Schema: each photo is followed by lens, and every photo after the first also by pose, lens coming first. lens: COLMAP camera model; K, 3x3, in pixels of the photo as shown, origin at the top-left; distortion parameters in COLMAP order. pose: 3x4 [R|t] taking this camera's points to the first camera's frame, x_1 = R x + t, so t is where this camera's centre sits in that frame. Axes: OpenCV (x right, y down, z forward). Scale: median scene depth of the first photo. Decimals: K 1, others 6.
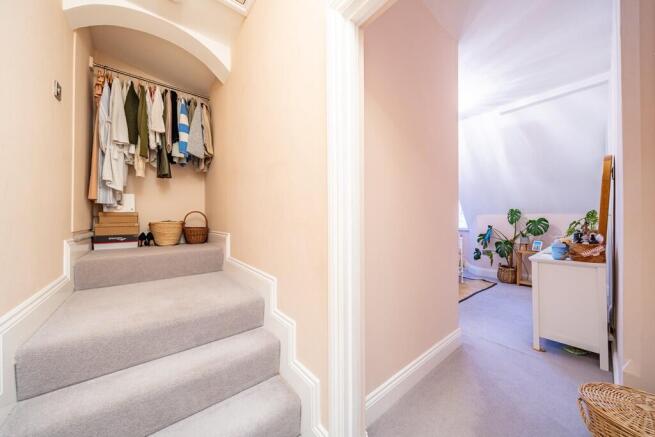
lens RADIAL K [[224.1, 0, 327.5], [0, 224.1, 218.5], [0, 0, 1]] dist [-0.002261, -0.000037]
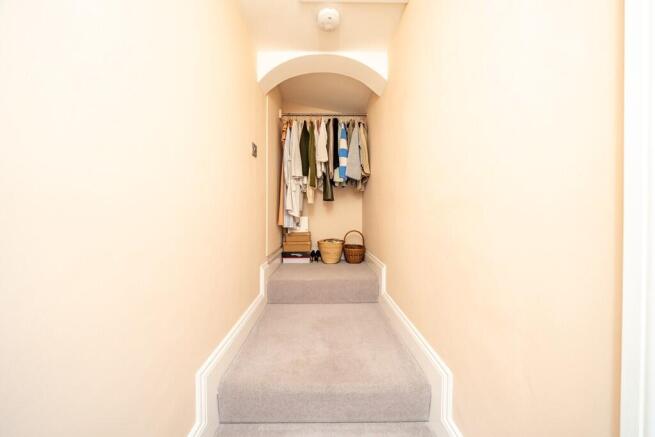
lens RADIAL K [[224.1, 0, 327.5], [0, 224.1, 218.5], [0, 0, 1]] dist [-0.002261, -0.000037]
pose [[0.786622, 0.011100, -0.617335, -0.072878], [-0.002441, 0.999886, 0.014869, -0.126764], [0.617430, -0.010190, 0.786560, 0.163689]]
